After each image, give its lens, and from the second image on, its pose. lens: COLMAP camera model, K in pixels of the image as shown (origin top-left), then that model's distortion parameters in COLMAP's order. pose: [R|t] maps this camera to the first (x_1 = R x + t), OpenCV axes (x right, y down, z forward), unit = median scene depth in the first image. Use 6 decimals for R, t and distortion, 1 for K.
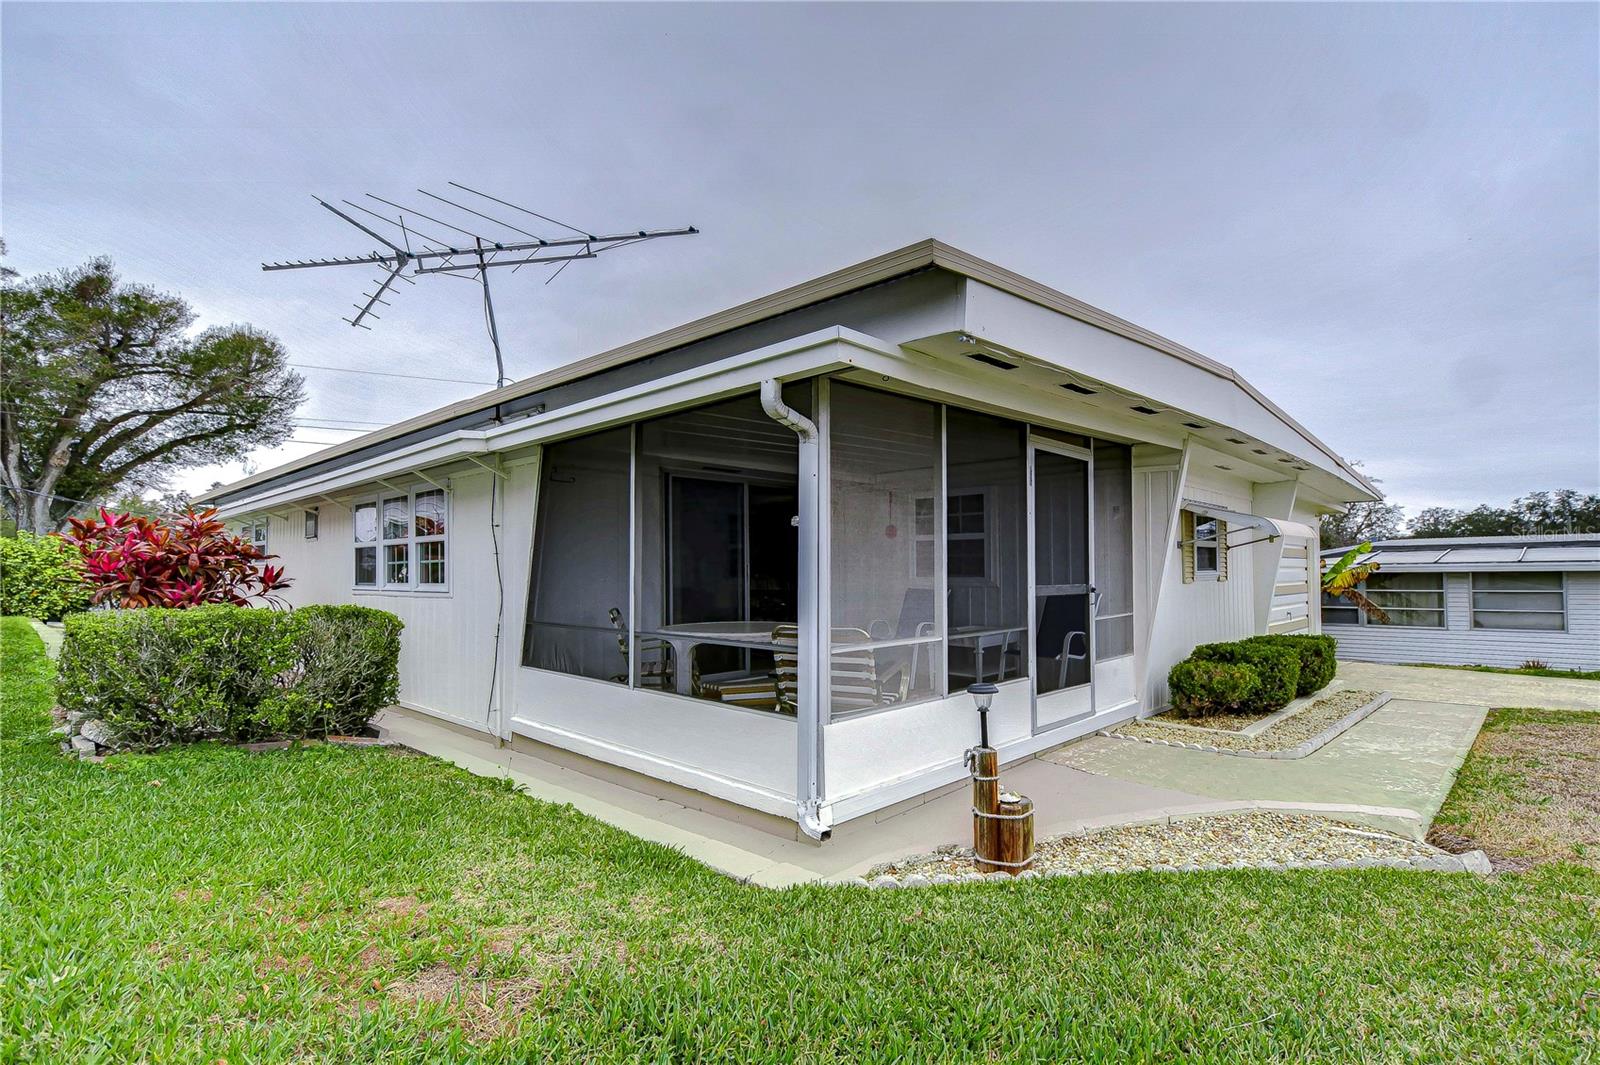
lens RADIAL K [[756.2, 0, 792.8], [0, 756.2, 562.9], [0, 0, 1]] dist [0.006409, -0.007124]
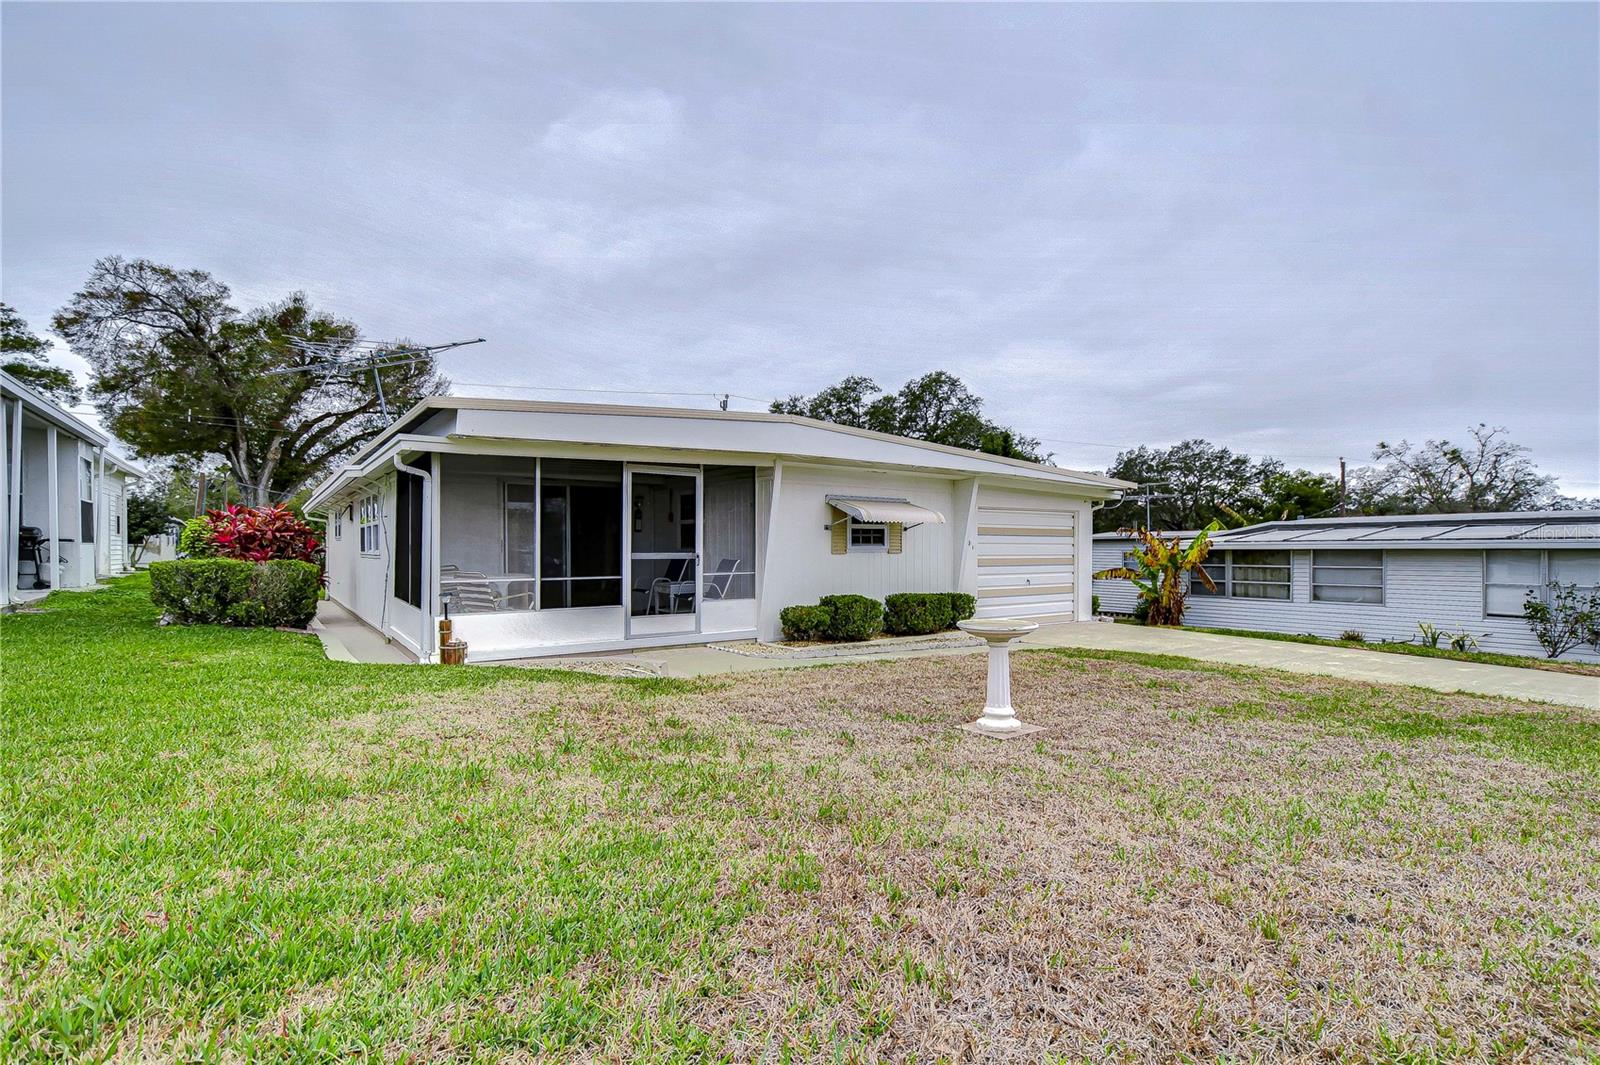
lens RADIAL K [[756.2, 0, 792.8], [0, 756.2, 562.9], [0, 0, 1]] dist [0.006409, -0.007124]
pose [[0.980546, 0.011124, -0.195975, 0.143628], [-0.004547, 0.999412, 0.033977, -0.000977], [0.196238, -0.032425, 0.980020, -0.086890]]
